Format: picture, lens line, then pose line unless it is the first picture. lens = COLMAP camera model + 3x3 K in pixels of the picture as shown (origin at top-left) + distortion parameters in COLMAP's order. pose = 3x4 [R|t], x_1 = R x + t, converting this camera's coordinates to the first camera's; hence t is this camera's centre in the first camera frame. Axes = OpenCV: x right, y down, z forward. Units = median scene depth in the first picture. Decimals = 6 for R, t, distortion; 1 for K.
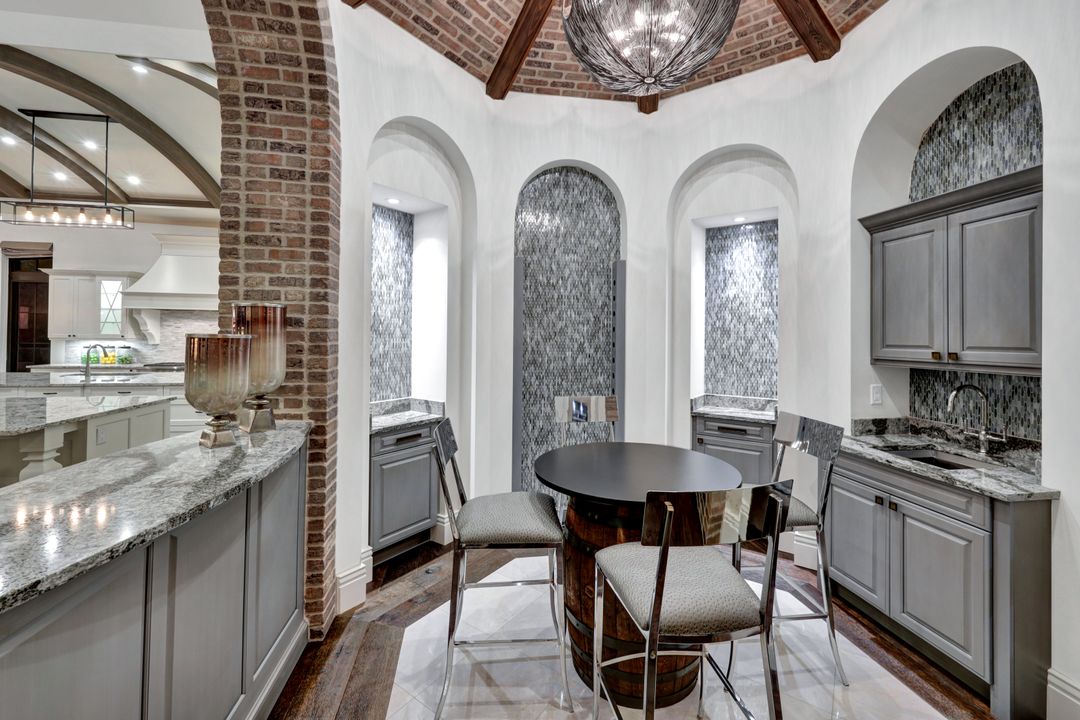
lens RADIAL K [[434.2, 0, 533.4], [0, 434.2, 333.8], [0, 0, 1]] dist [0.000993, 0.000019]
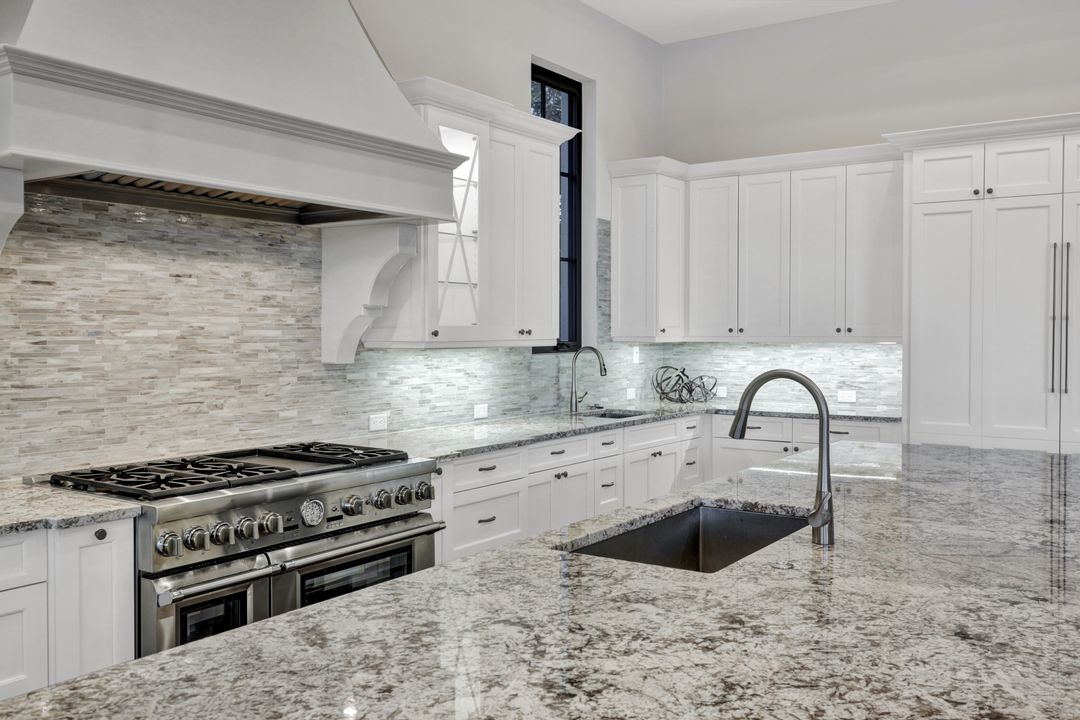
lens RADIAL K [[958.2, 0, 537.8], [0, 958.2, 339.9], [0, 0, 1]] dist [-0.003747, -0.002391]
pose [[0.677457, -0.018578, 0.735328, -3.473147], [0.005772, 0.999784, 0.019942, 0.009966], [-0.735540, -0.009266, 0.677418, 2.001377]]
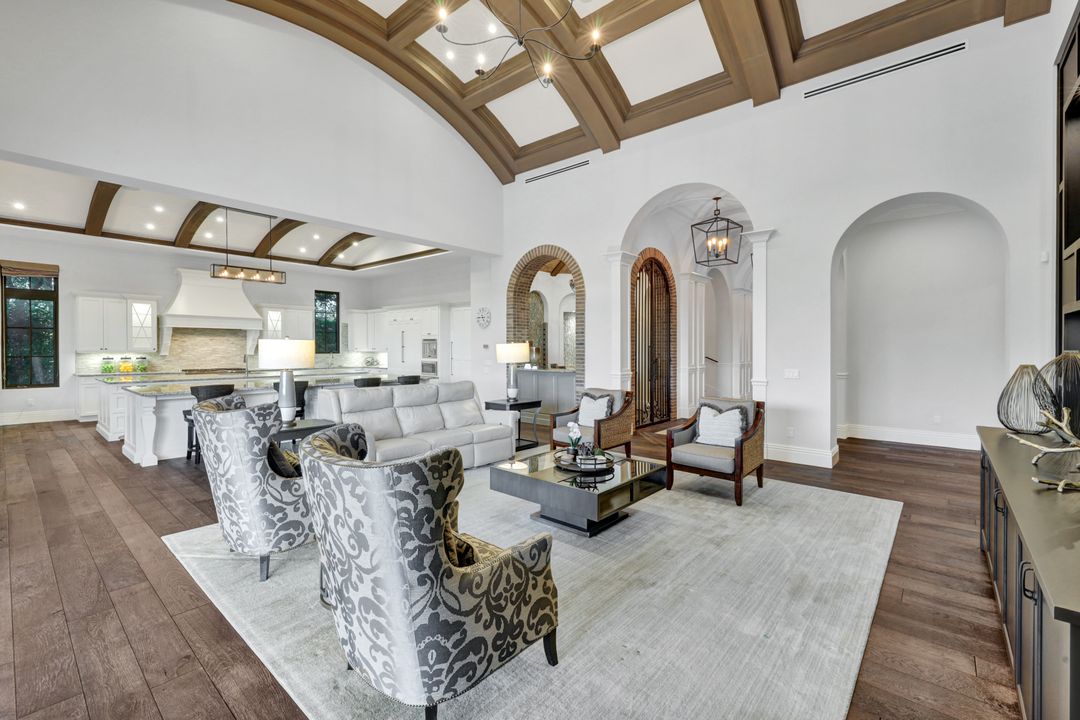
lens RADIAL K [[463.4, 0, 537.1], [0, 463.4, 349.0], [0, 0, 1]] dist [0.001787, 0.000100]
pose [[0.759133, -0.010988, 0.650843, -3.253589], [-0.000242, 0.999853, 0.017163, -0.057111], [-0.650936, -0.013187, 0.759018, -2.394193]]
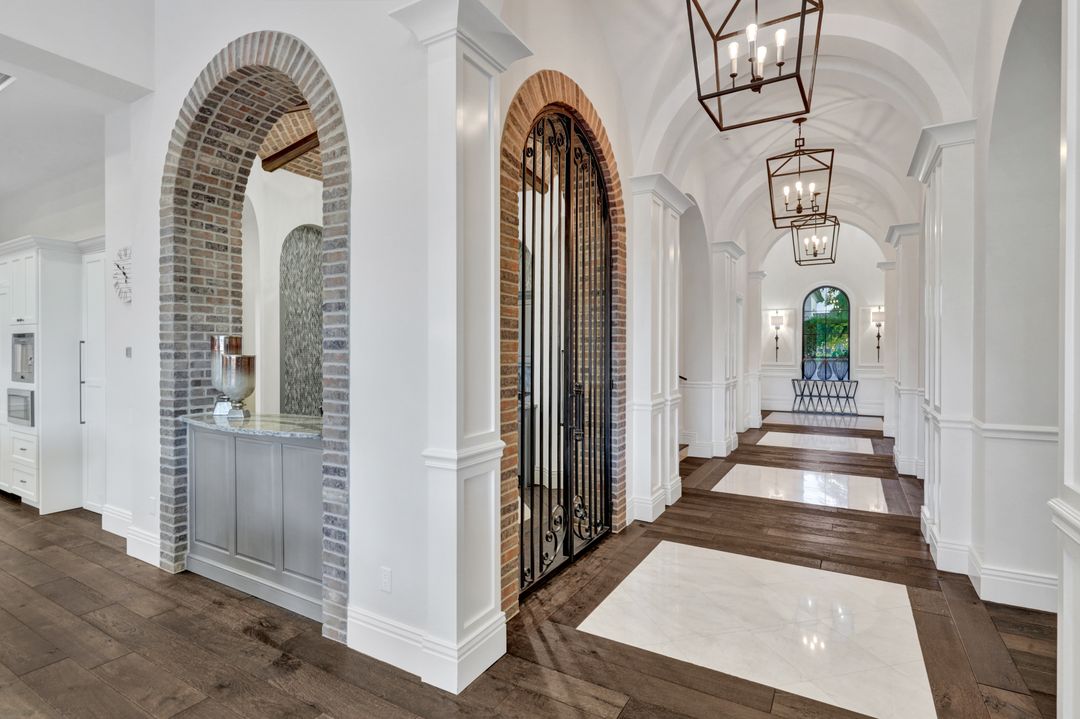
lens RADIAL K [[527.4, 0, 539.6], [0, 527.4, 354.4], [0, 0, 1]] dist [0.000901, 0.000190]
pose [[0.618784, -0.011946, 0.785470, -1.305891], [-0.002954, 0.999842, 0.017533, -0.033223], [-0.785556, -0.013169, 0.618651, -0.991535]]
